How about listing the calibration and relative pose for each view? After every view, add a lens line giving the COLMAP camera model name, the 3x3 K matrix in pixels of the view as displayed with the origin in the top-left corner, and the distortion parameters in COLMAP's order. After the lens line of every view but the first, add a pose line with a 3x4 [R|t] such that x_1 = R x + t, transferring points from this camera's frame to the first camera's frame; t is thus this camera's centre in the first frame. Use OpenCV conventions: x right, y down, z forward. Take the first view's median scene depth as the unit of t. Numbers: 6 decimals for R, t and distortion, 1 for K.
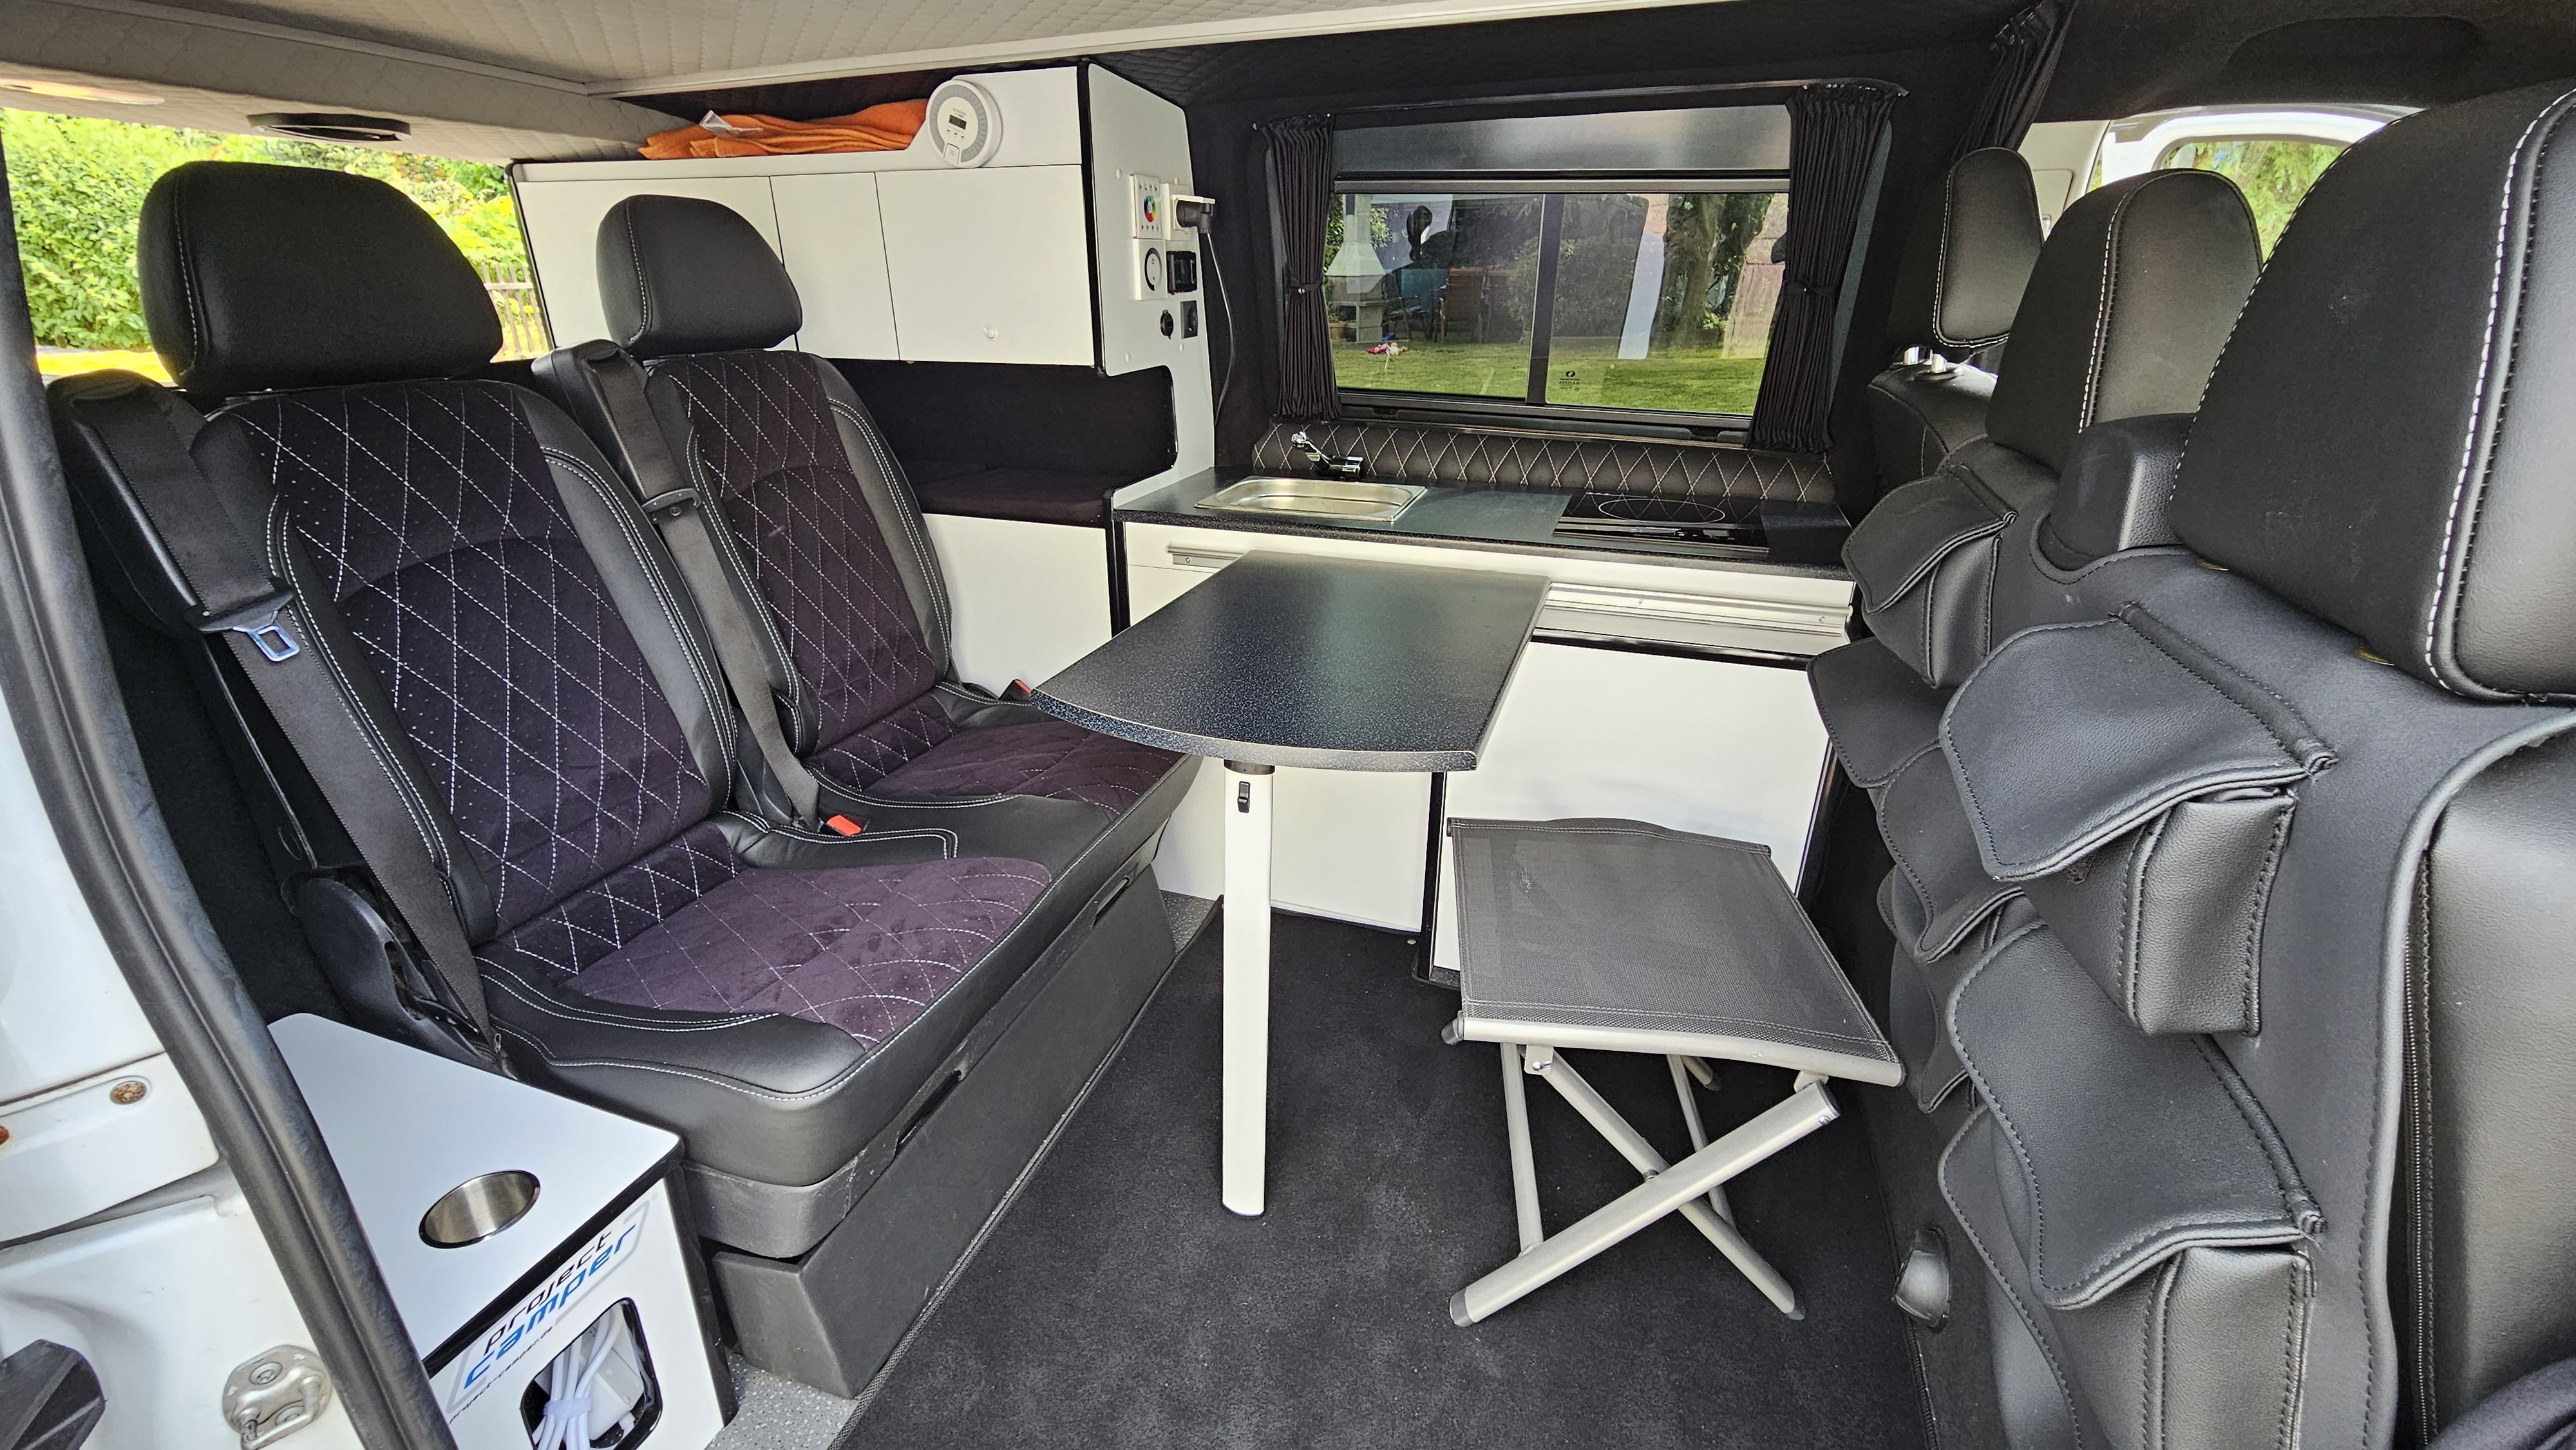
lens RADIAL K [[1106.7, 0, 1273.3], [0, 1106.7, 720.4], [0, 0, 1]] dist [-0.010103, 0.001422]
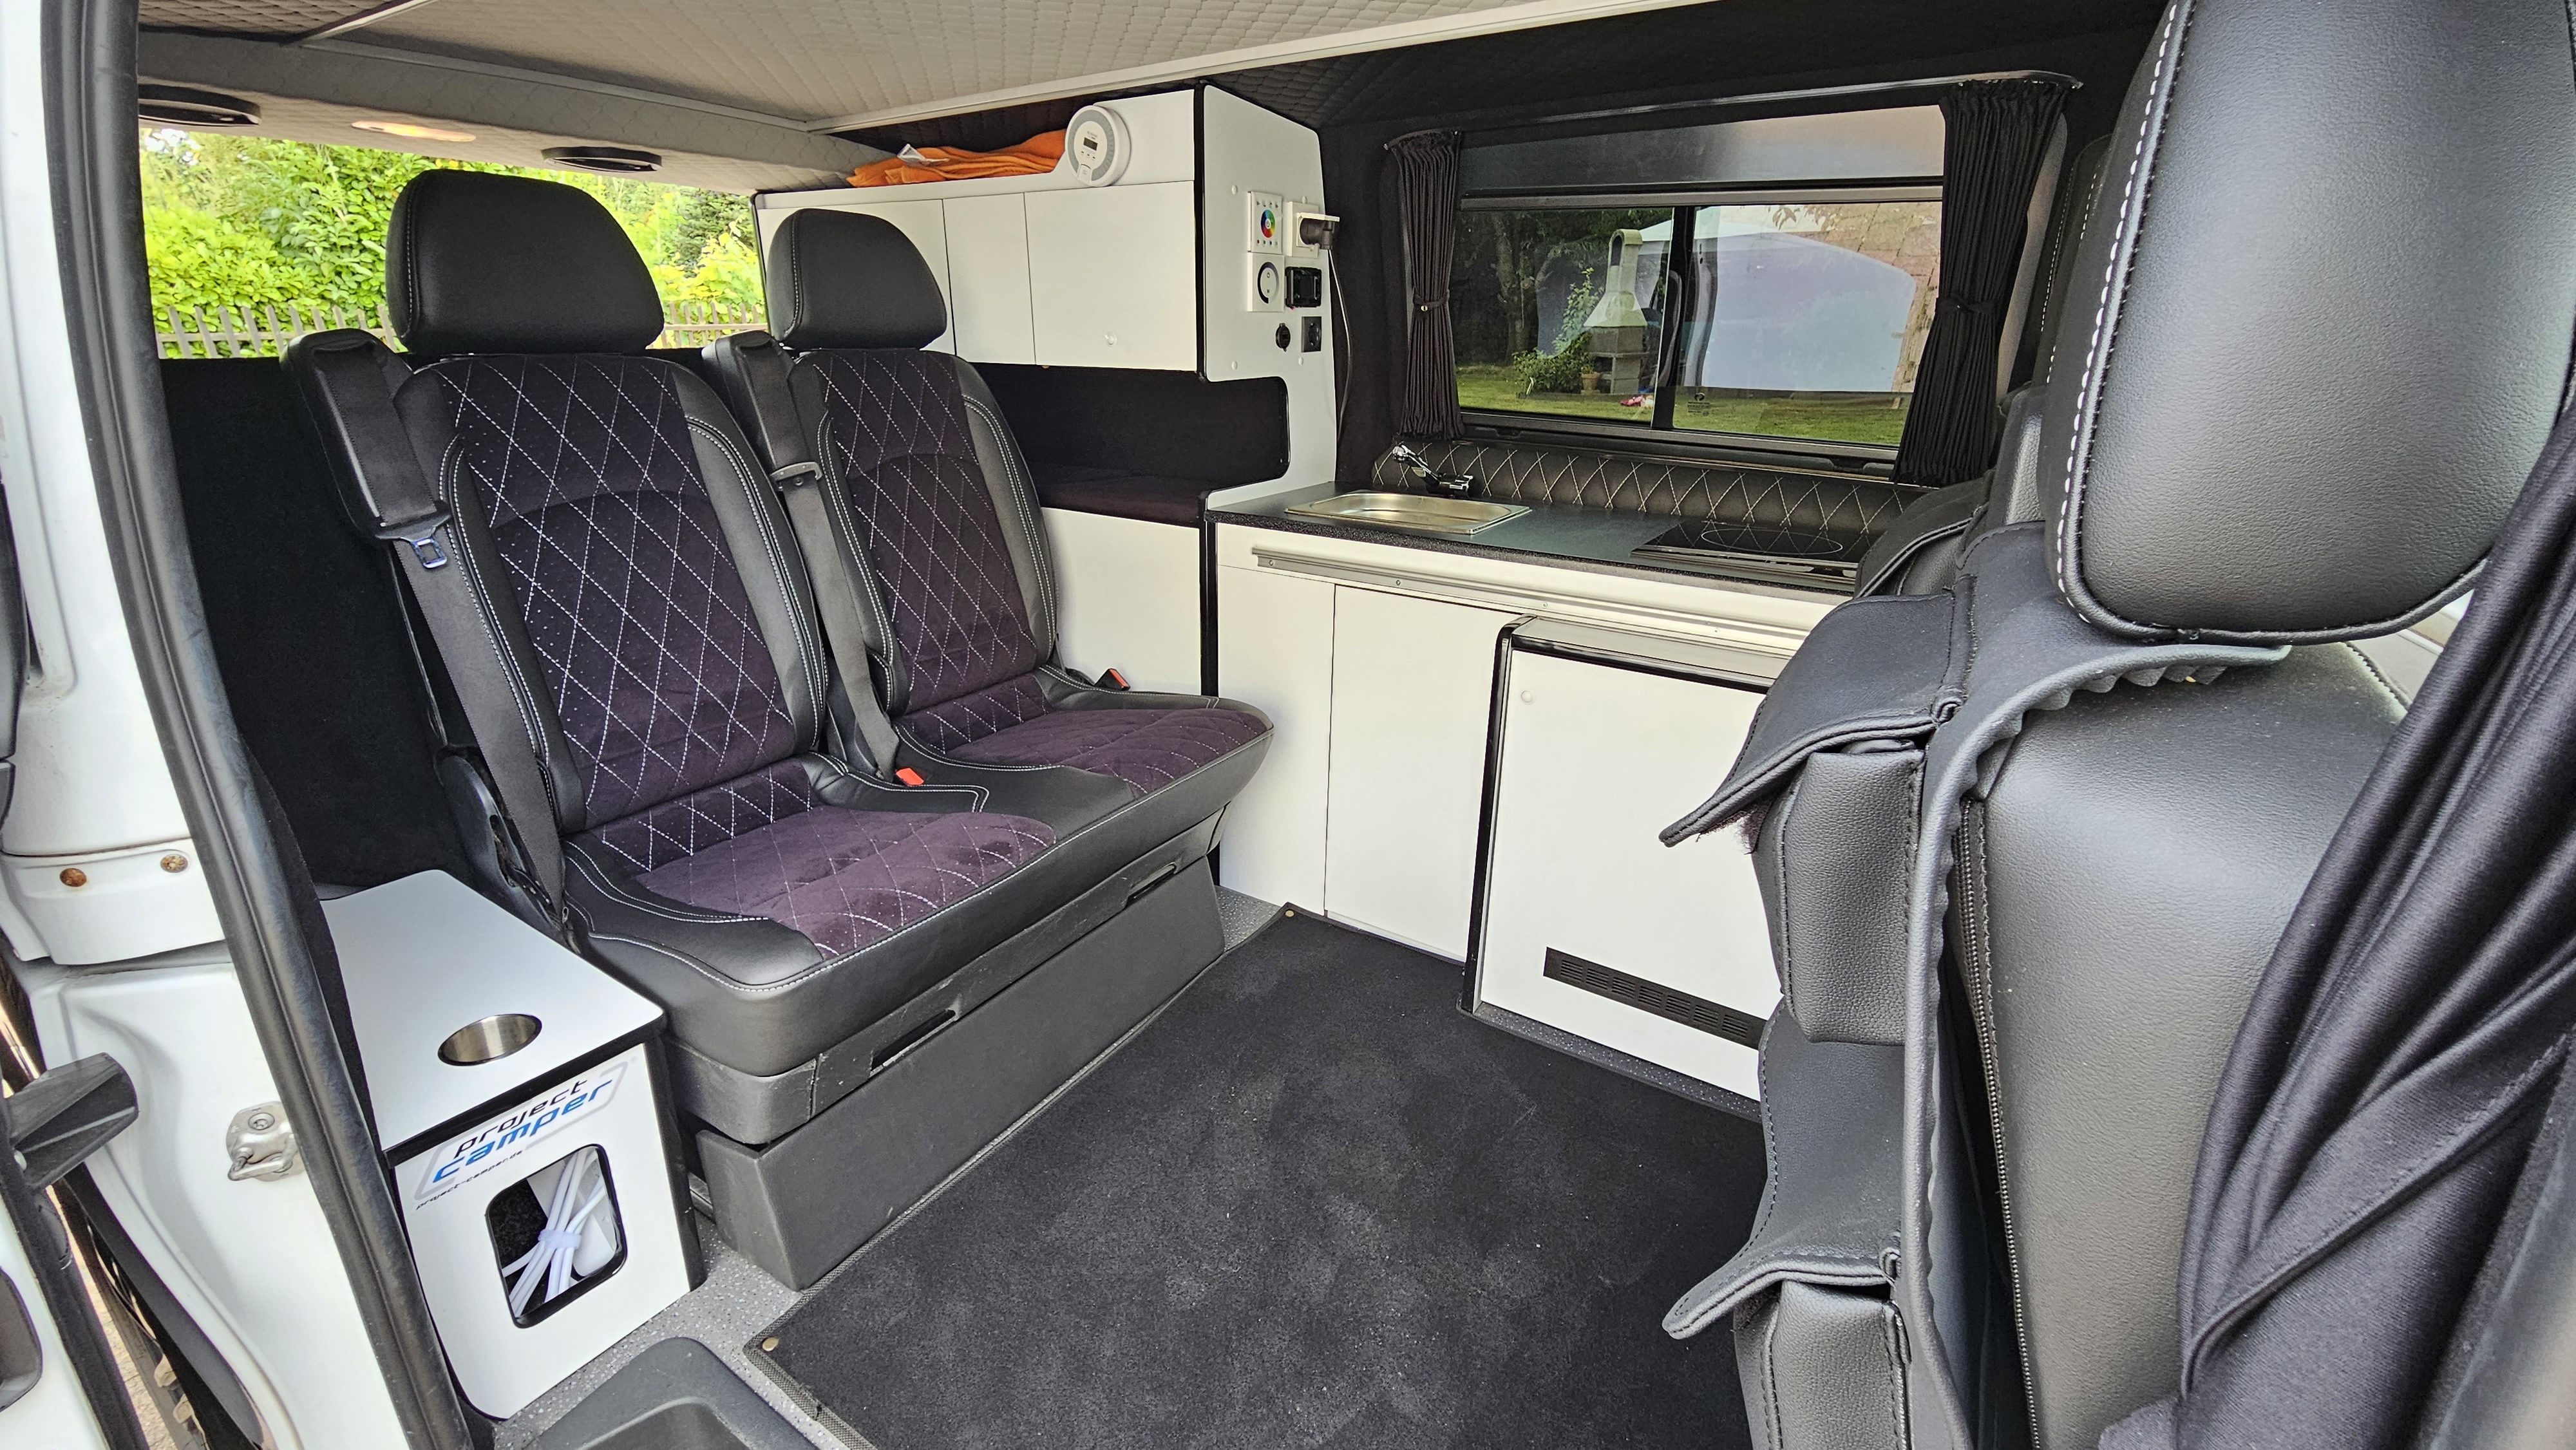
lens RADIAL K [[1106.7, 0, 1267.6], [0, 1106.7, 718.0], [0, 0, 1]] dist [-0.010103, 0.001422]
pose [[0.969599, 0.093090, -0.226301, 0.215958], [-0.103494, 0.994031, -0.034527, 0.043191], [0.221736, 0.056898, 0.973445, 0.021203]]
